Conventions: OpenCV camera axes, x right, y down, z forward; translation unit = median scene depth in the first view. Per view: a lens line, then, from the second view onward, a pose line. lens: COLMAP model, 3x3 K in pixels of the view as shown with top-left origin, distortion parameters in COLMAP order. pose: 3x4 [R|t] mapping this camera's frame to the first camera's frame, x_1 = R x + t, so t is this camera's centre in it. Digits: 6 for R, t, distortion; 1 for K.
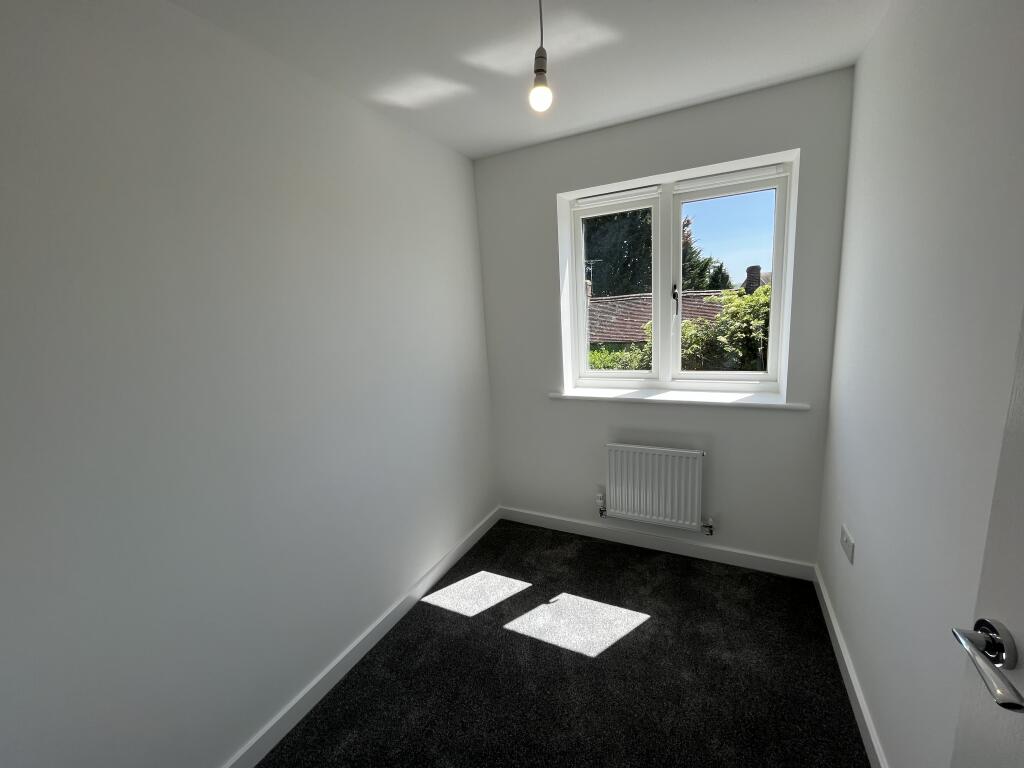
lens RADIAL K [[414.1, 0, 512.7], [0, 414.1, 389.2], [0, 0, 1]] dist [-0.003423, -0.001038]
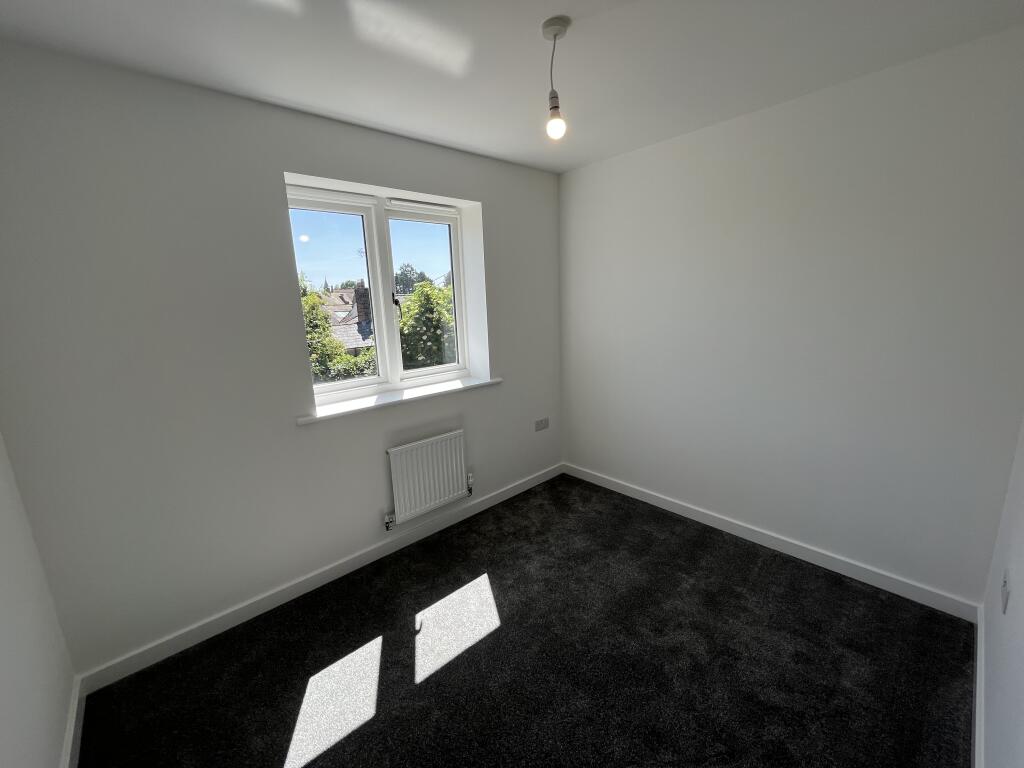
lens RADIAL K [[414.1, 0, 513.4], [0, 414.1, 382.2], [0, 0, 1]] dist [-0.003423, -0.001038]
pose [[0.336928, -0.124222, 0.933300, -0.577594], [0.202740, 0.977577, 0.056925, -0.022264], [-0.919443, 0.170038, 0.354558, 0.372736]]
